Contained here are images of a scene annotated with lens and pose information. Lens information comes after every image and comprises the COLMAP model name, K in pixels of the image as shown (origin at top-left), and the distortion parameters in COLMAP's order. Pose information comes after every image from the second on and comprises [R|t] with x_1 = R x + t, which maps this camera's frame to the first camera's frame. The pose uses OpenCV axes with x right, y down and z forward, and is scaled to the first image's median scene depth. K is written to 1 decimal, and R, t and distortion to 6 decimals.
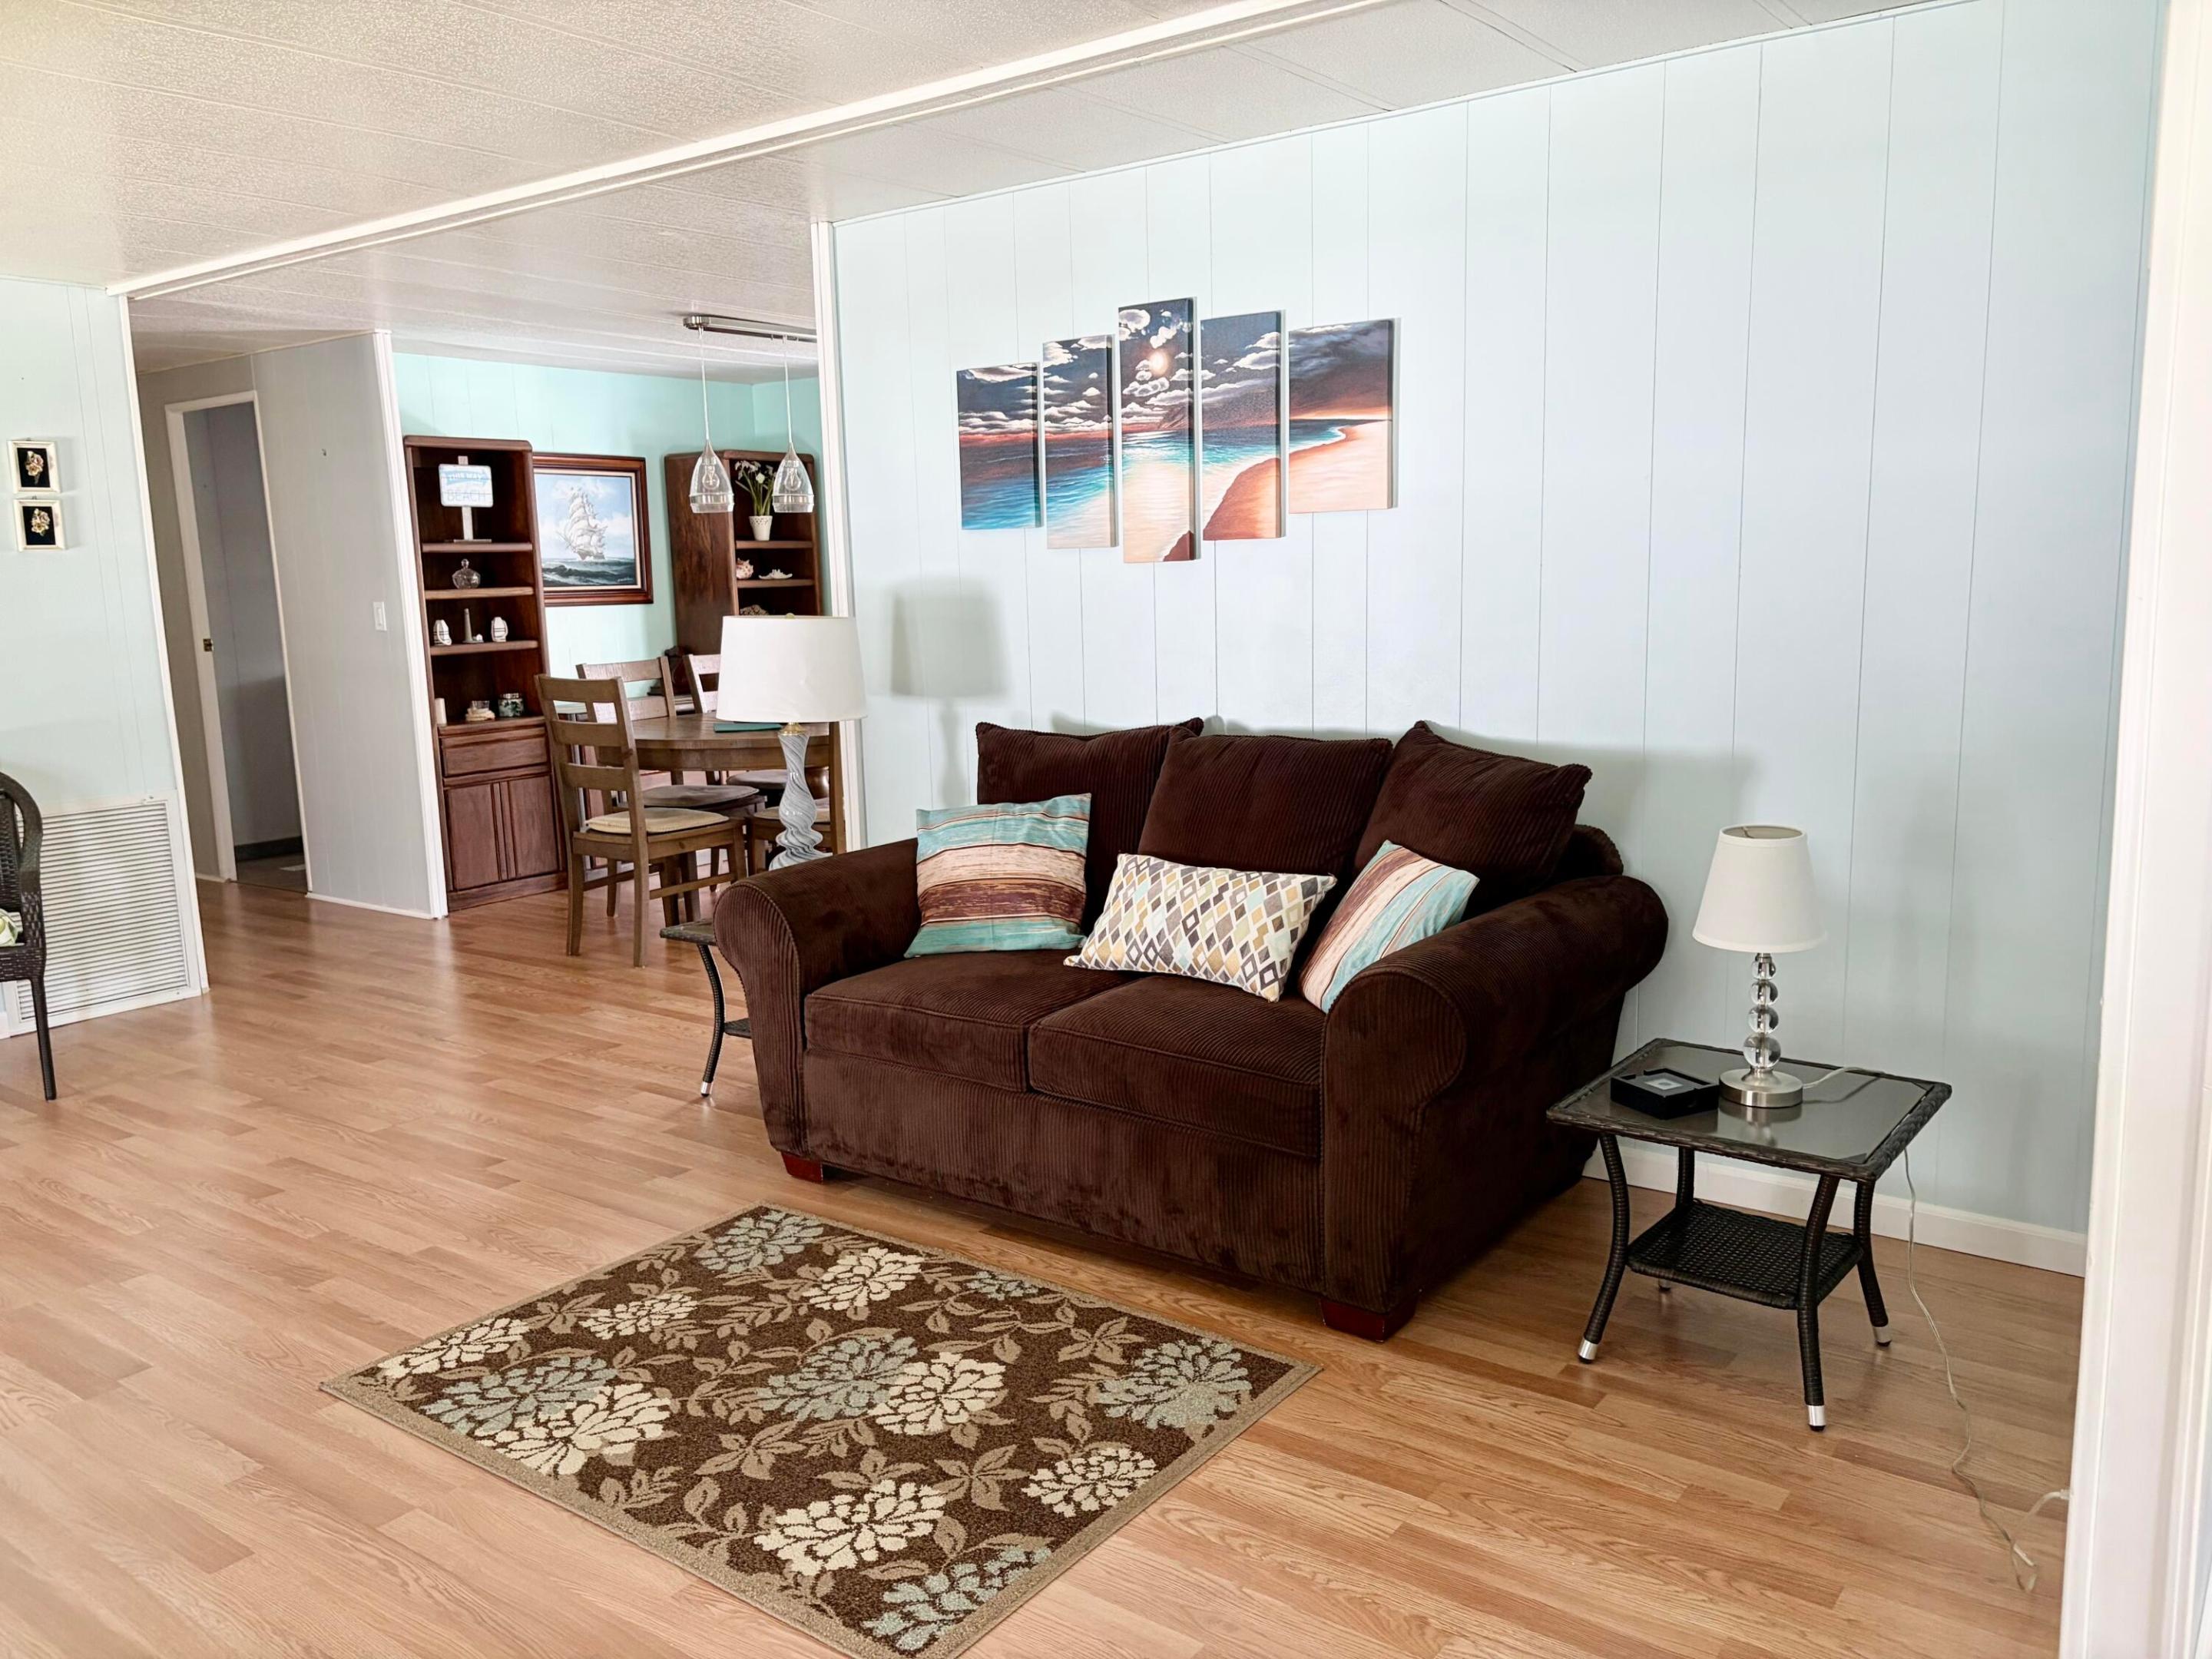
lens RADIAL K [[1682.2, 0, 1108.4], [0, 1682.2, 849.9], [0, 0, 1]] dist [0.002165, -0.005229]
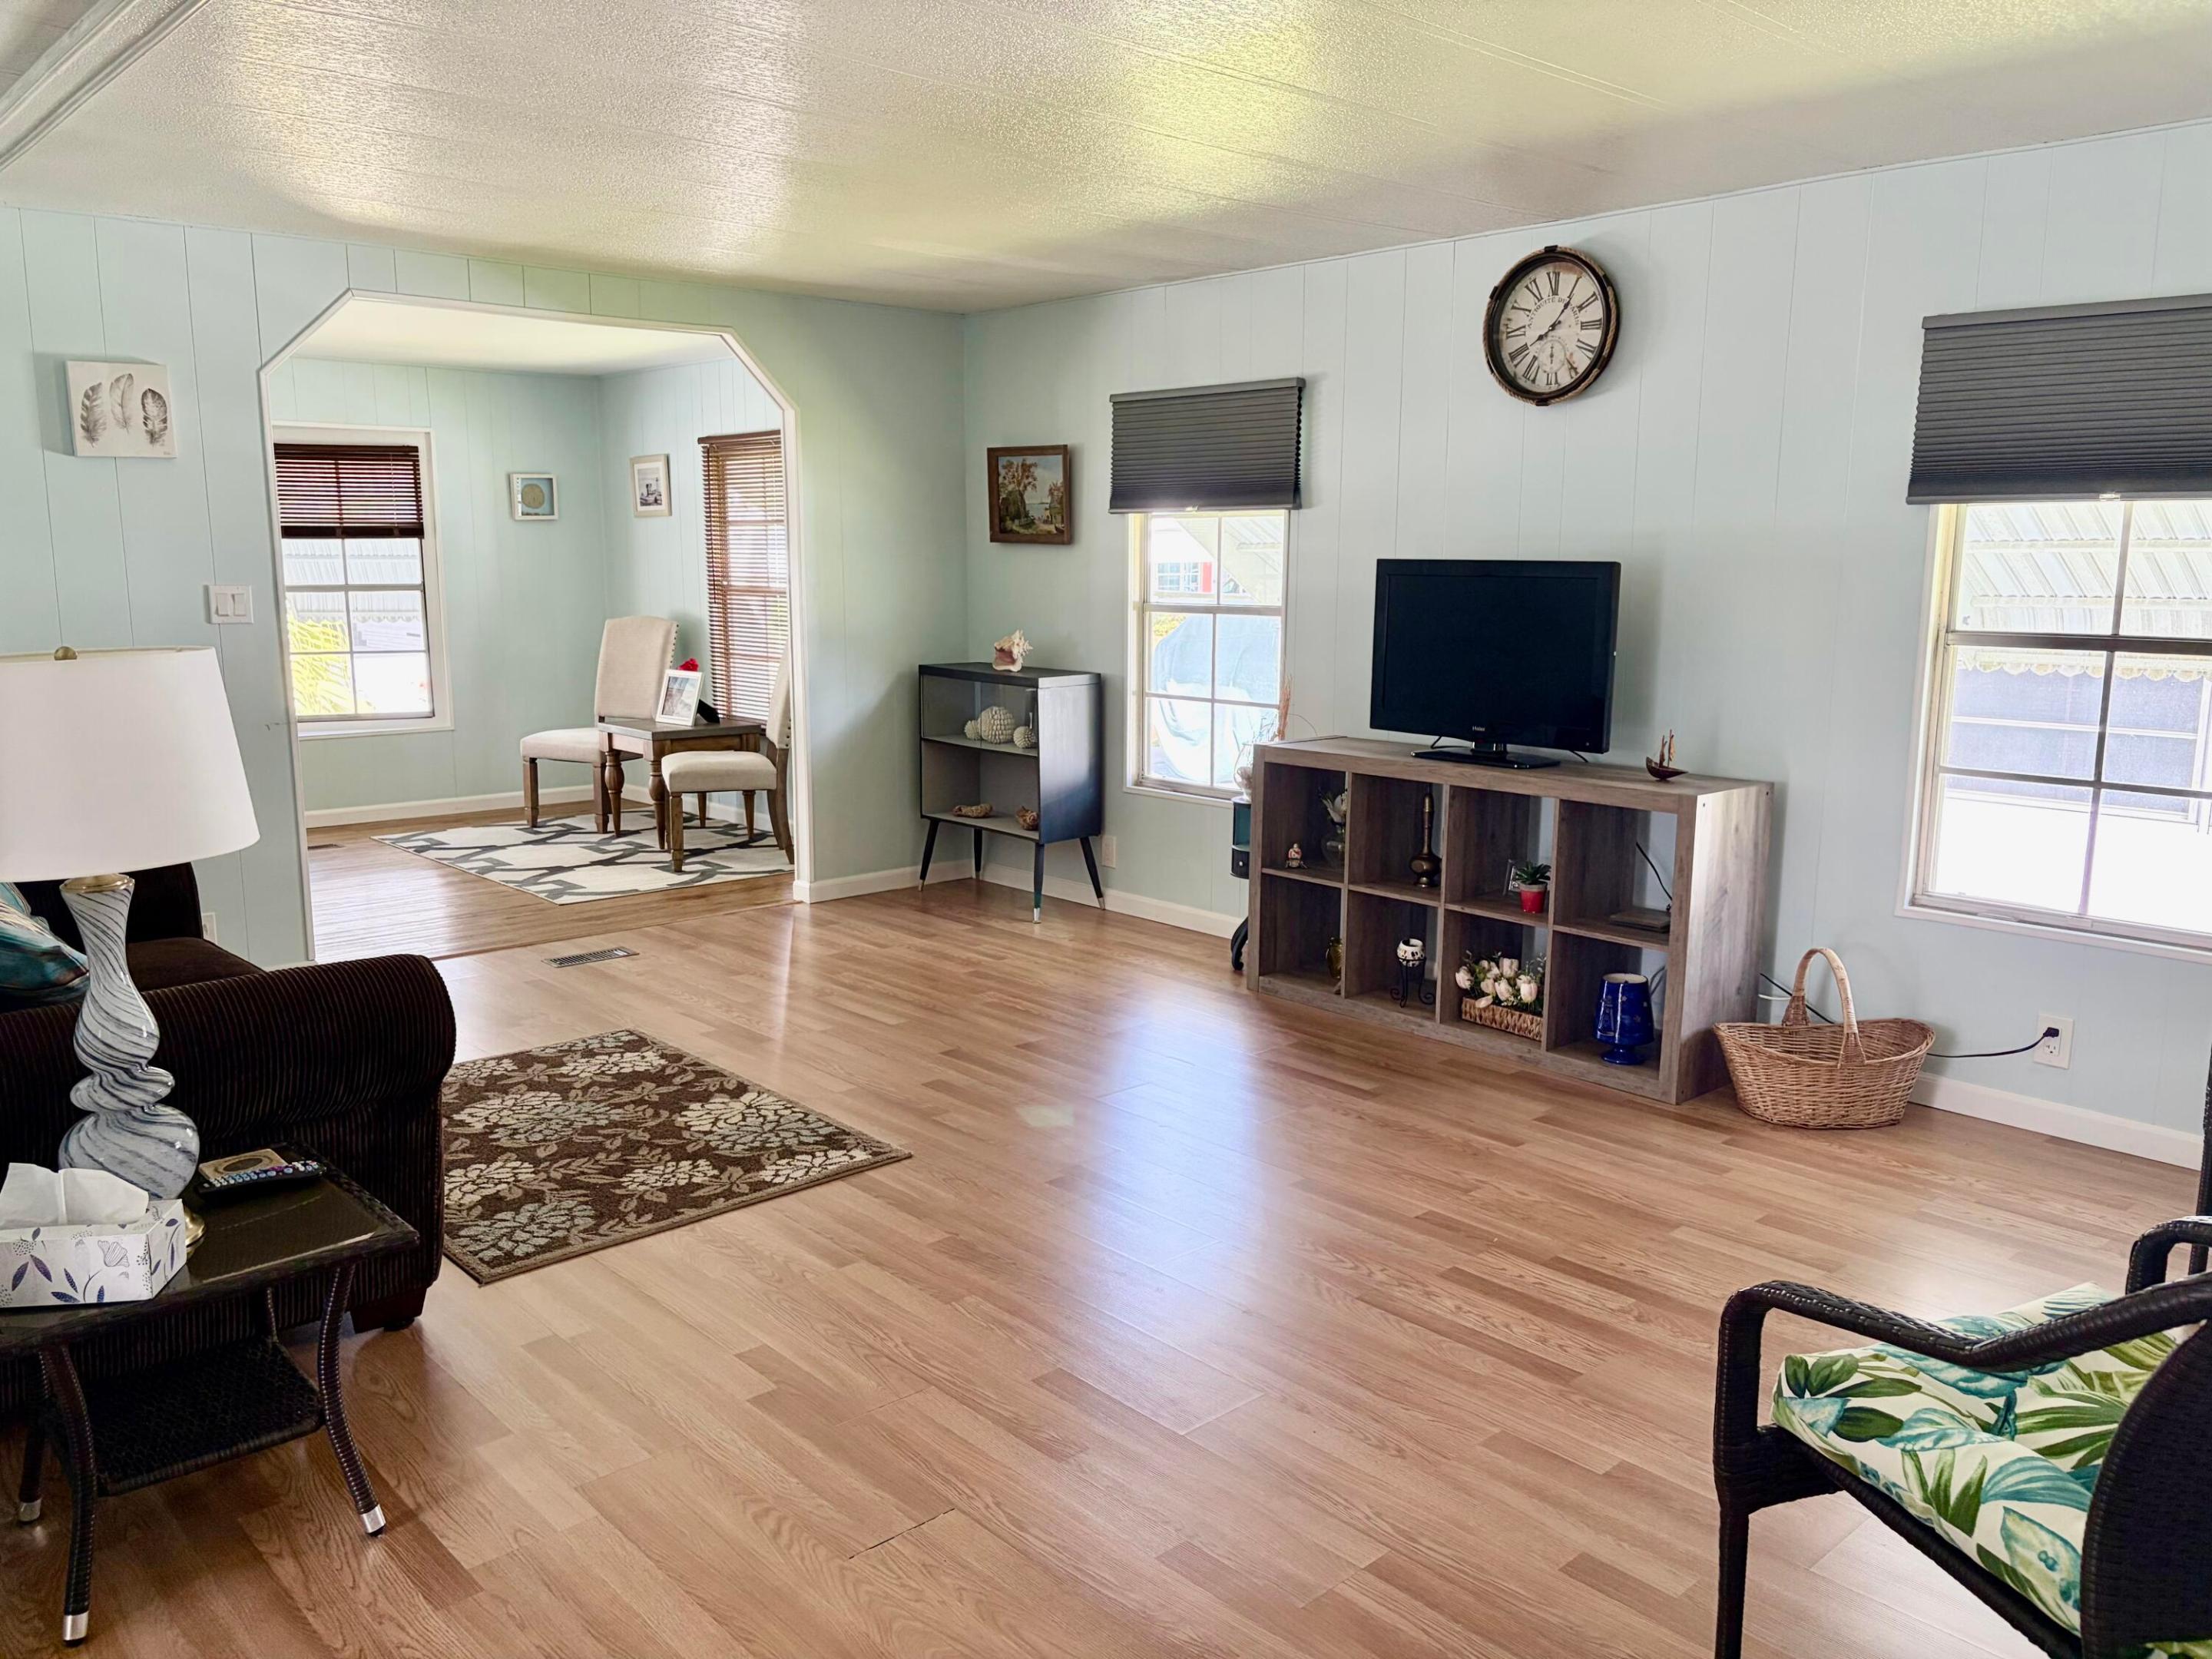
lens RADIAL K [[1658.3, 0, 1113.4], [0, 1658.3, 845.3], [0, 0, 1]] dist [0.007850, -0.006797]
pose [[-0.981522, -0.010604, 0.191053, -0.854726], [0.054497, 0.941619, 0.332241, -0.338141], [-0.183422, 0.336513, -0.923642, 2.057960]]
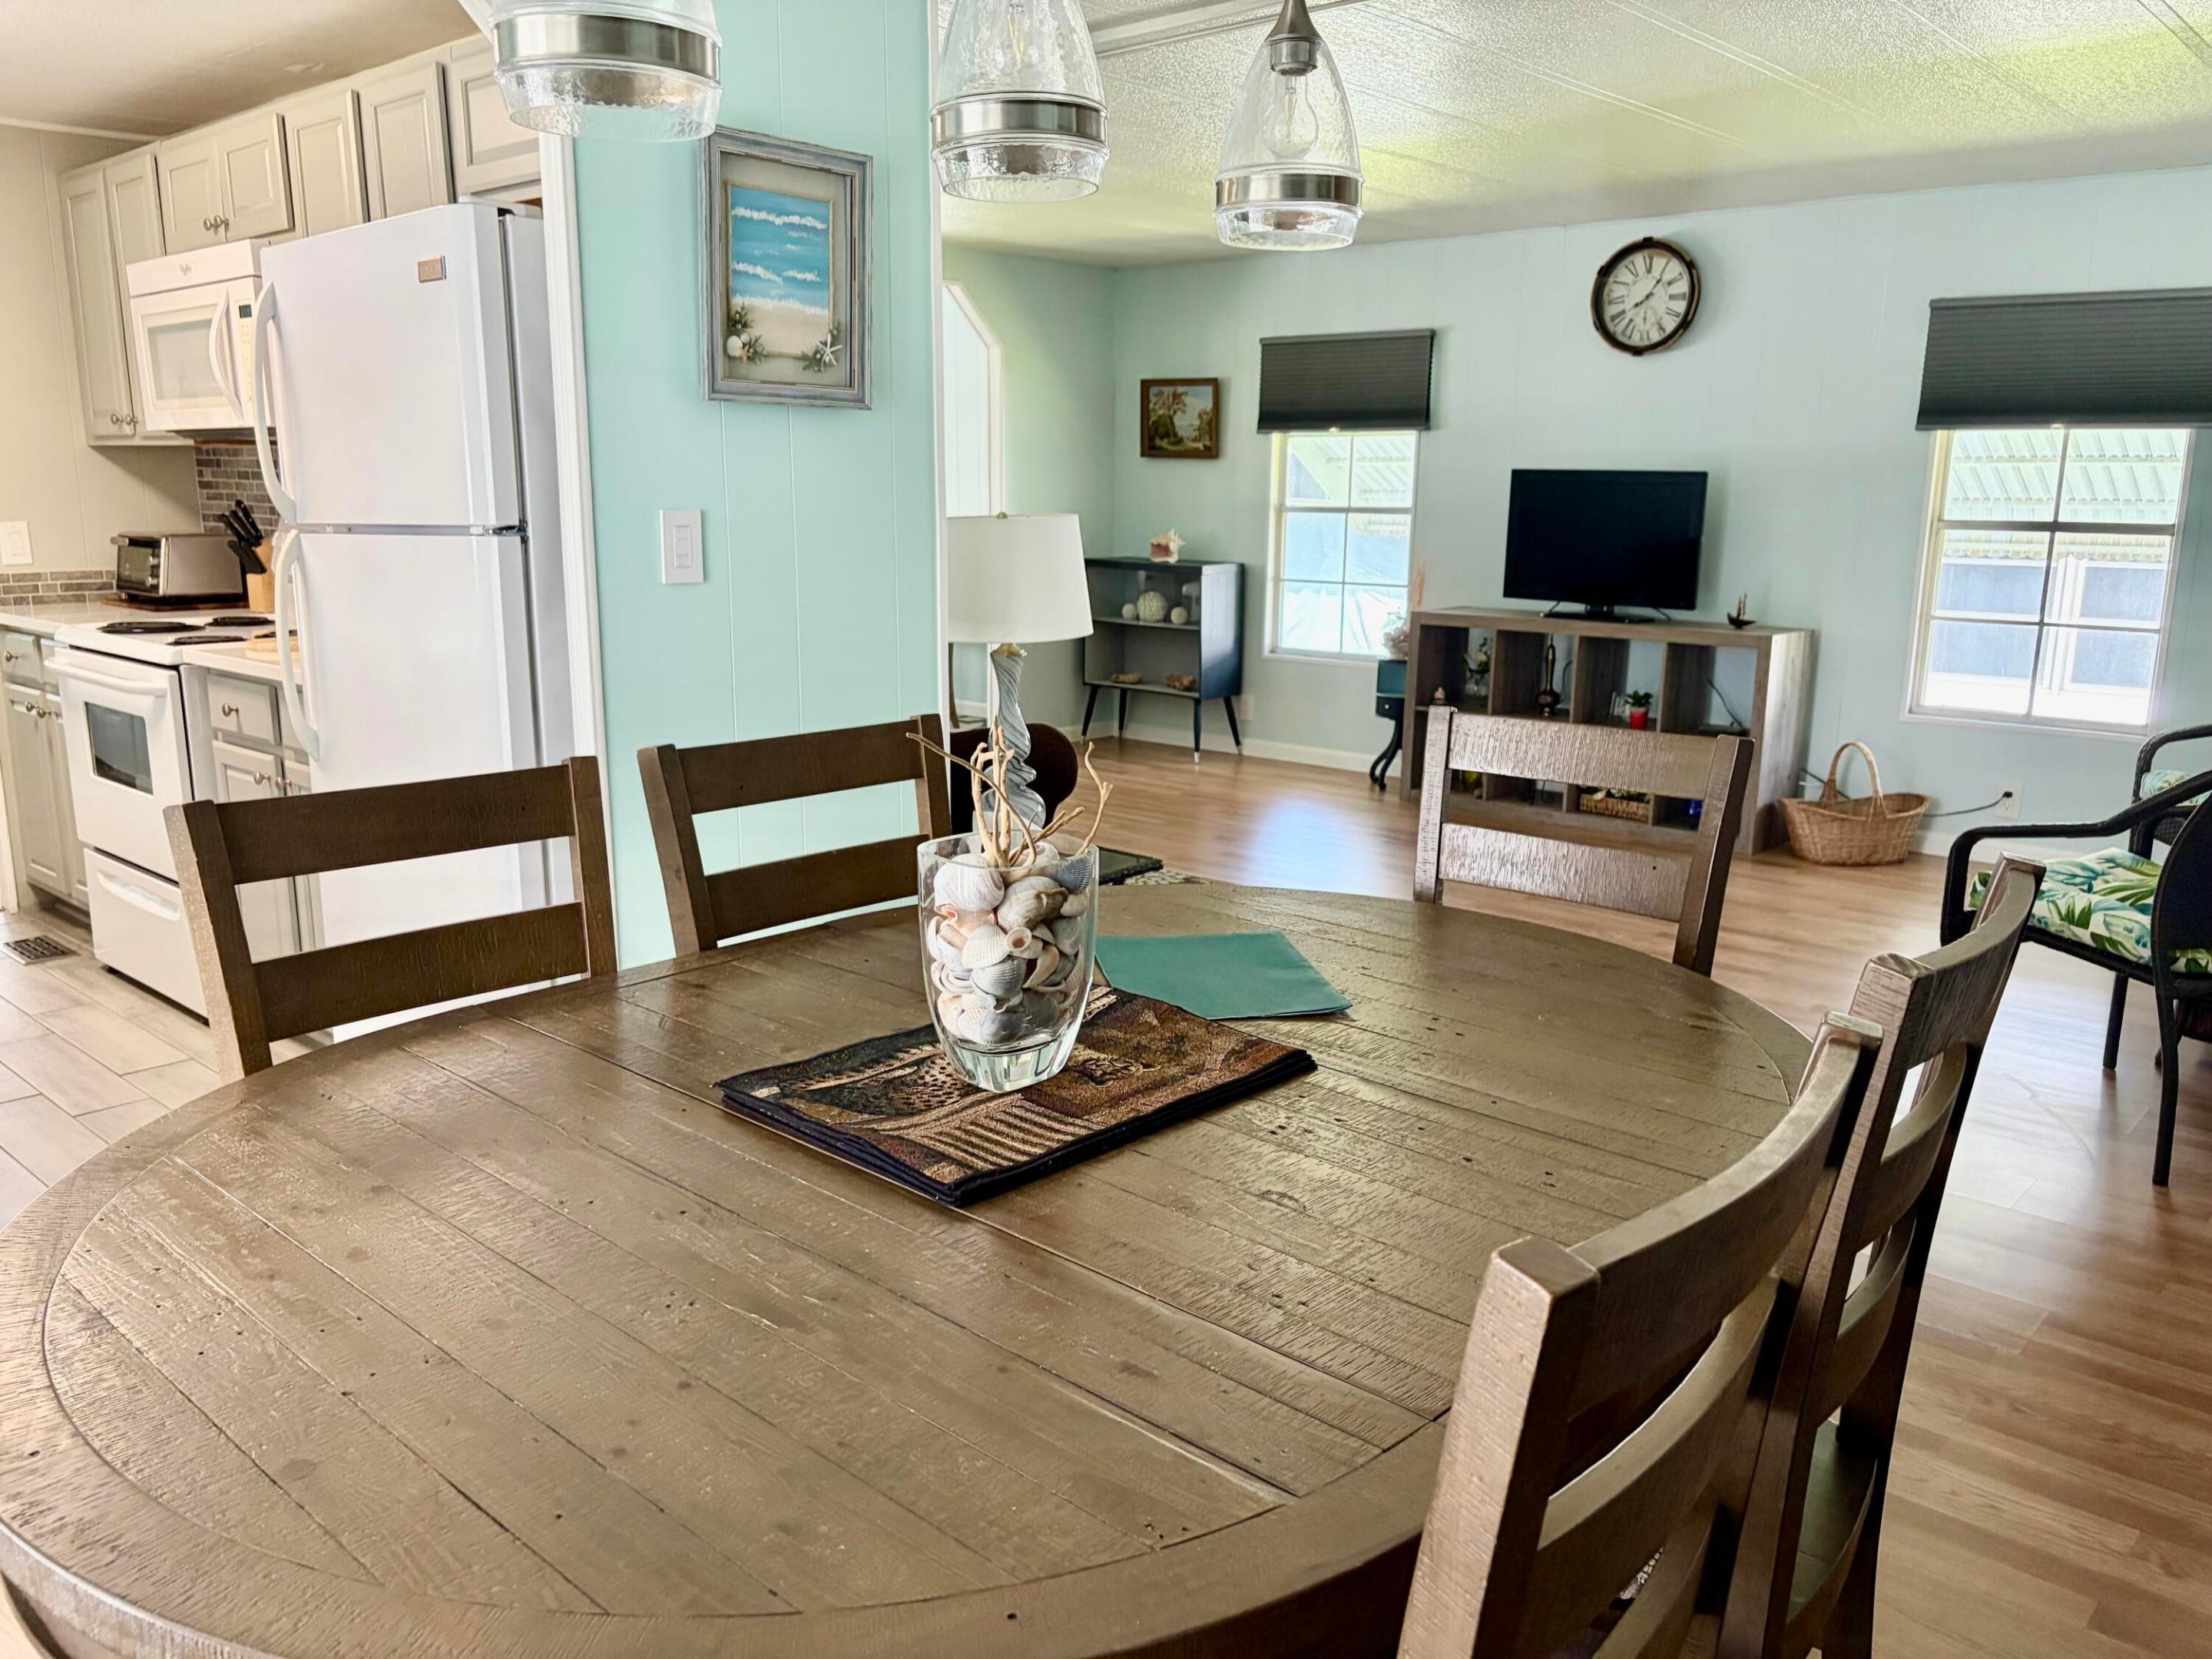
lens RADIAL K [[1682.2, 0, 1108.4], [0, 1682.2, 849.9], [0, 0, 1]] dist [0.002165, -0.005229]
pose [[-0.996411, -0.004616, 0.084524, -0.448638], [0.027264, 0.927807, 0.372064, -0.420749], [-0.080139, 0.373033, -0.924351, 2.688486]]
